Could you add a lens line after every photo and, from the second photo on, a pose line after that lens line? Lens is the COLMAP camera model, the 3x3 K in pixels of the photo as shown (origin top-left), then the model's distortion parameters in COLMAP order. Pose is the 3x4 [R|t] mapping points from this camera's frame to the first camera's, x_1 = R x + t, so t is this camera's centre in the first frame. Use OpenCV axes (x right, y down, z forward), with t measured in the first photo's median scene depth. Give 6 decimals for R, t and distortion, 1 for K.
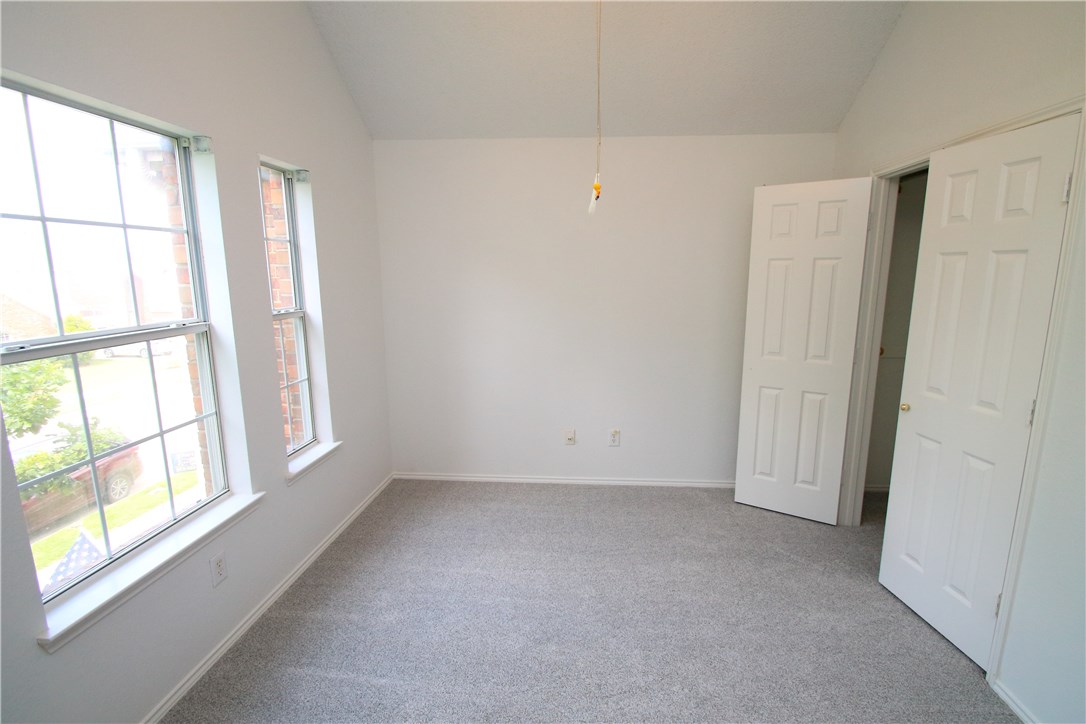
lens RADIAL K [[526.6, 0, 547.6], [0, 526.6, 366.3], [0, 0, 1]] dist [-0.000463, -0.002284]
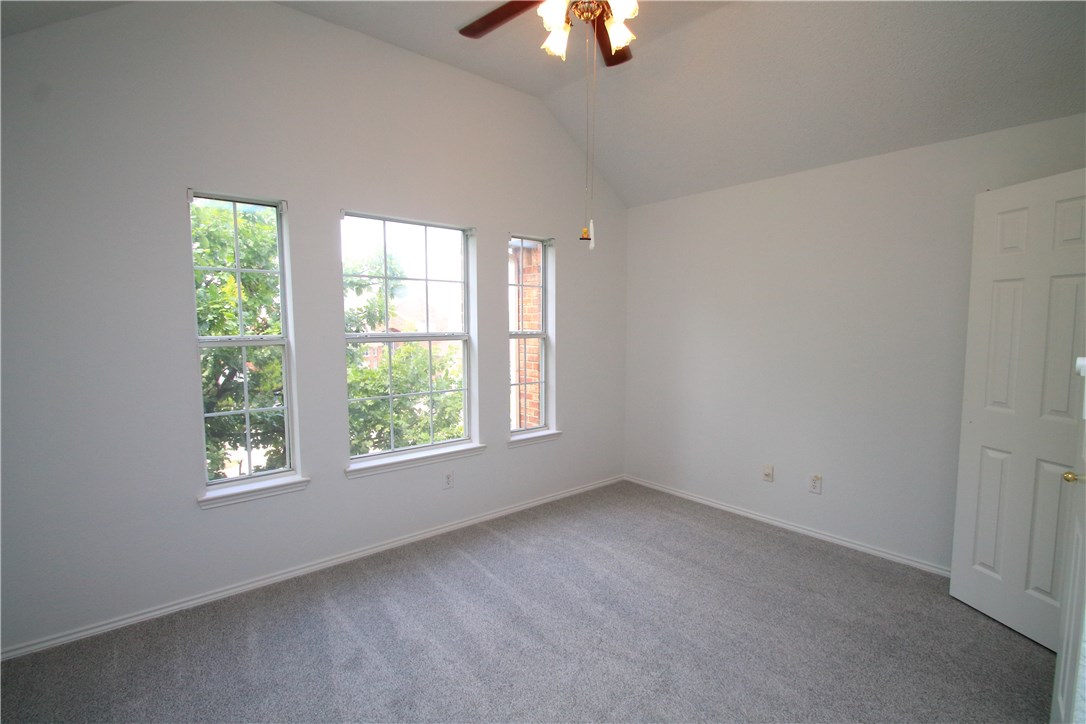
lens RADIAL K [[526.6, 0, 545.4], [0, 526.6, 362.7], [0, 0, 1]] dist [-0.000463, -0.002284]
pose [[0.694494, 0.055904, -0.717324, 0.527227], [-0.131528, 0.990041, -0.050185, 0.041777], [0.707375, 0.129202, 0.694930, 0.007488]]
